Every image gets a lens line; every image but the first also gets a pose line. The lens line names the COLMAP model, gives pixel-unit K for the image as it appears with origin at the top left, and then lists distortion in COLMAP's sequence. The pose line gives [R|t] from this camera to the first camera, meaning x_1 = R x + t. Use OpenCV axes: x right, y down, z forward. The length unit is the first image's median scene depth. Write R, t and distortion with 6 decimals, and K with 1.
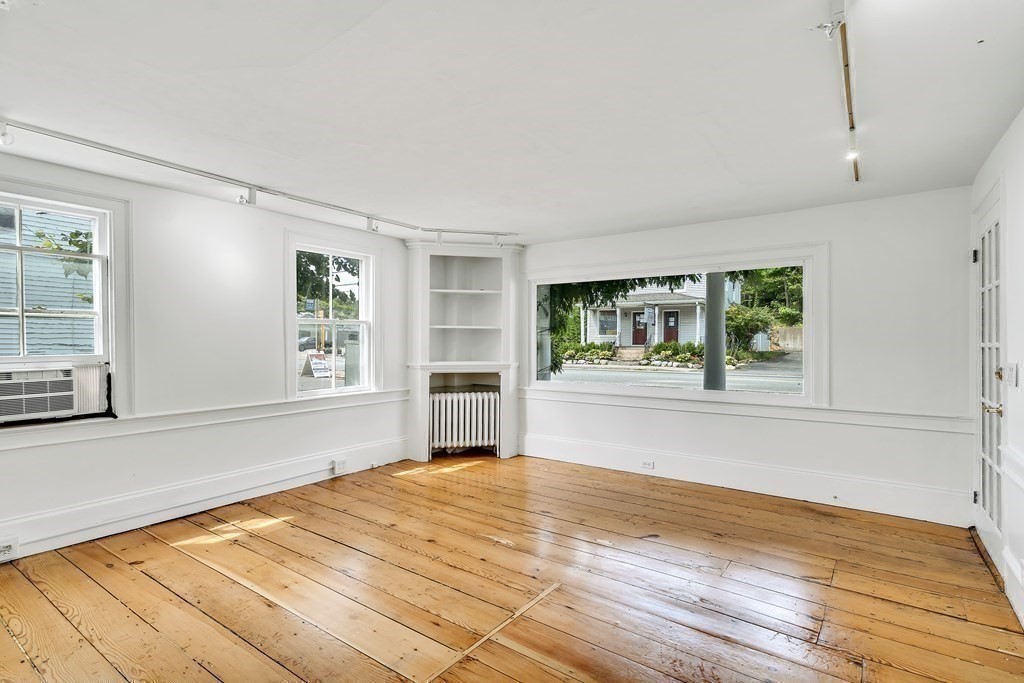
lens RADIAL K [[504.9, 0, 512.0], [0, 504.9, 341.5], [0, 0, 1]] dist [-0.001149, 0.000143]
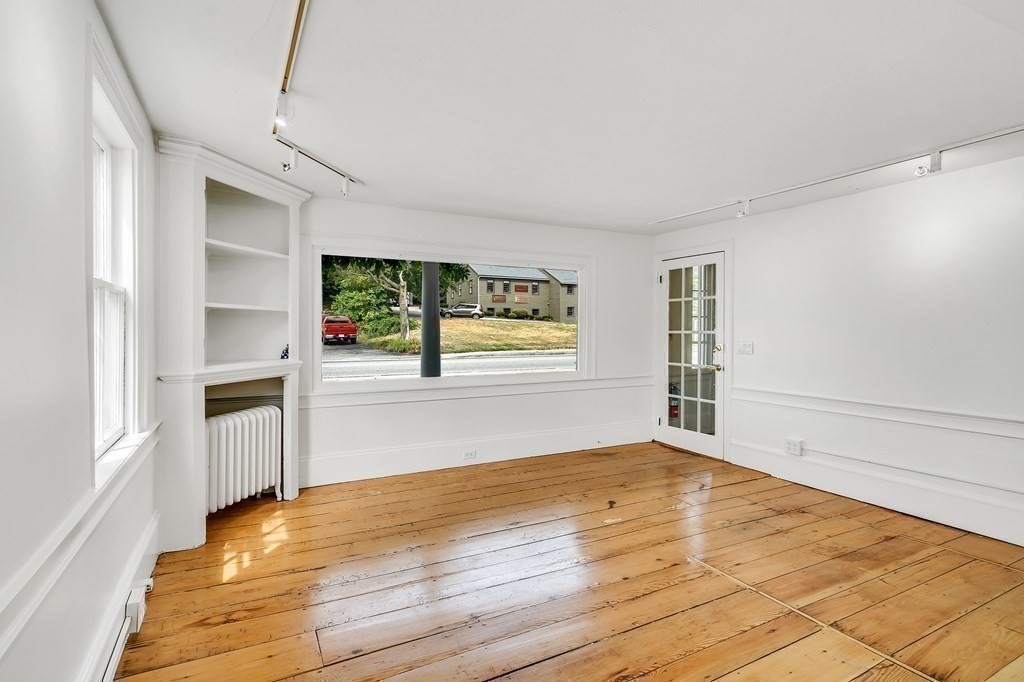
lens RADIAL K [[504.9, 0, 512.0], [0, 504.9, 341.0], [0, 0, 1]] dist [-0.001149, 0.000143]
pose [[0.434860, -0.020561, 0.900263, -0.578954], [-0.001821, 0.999717, 0.023712, -0.002310], [-0.900496, -0.011950, 0.434699, 0.498013]]
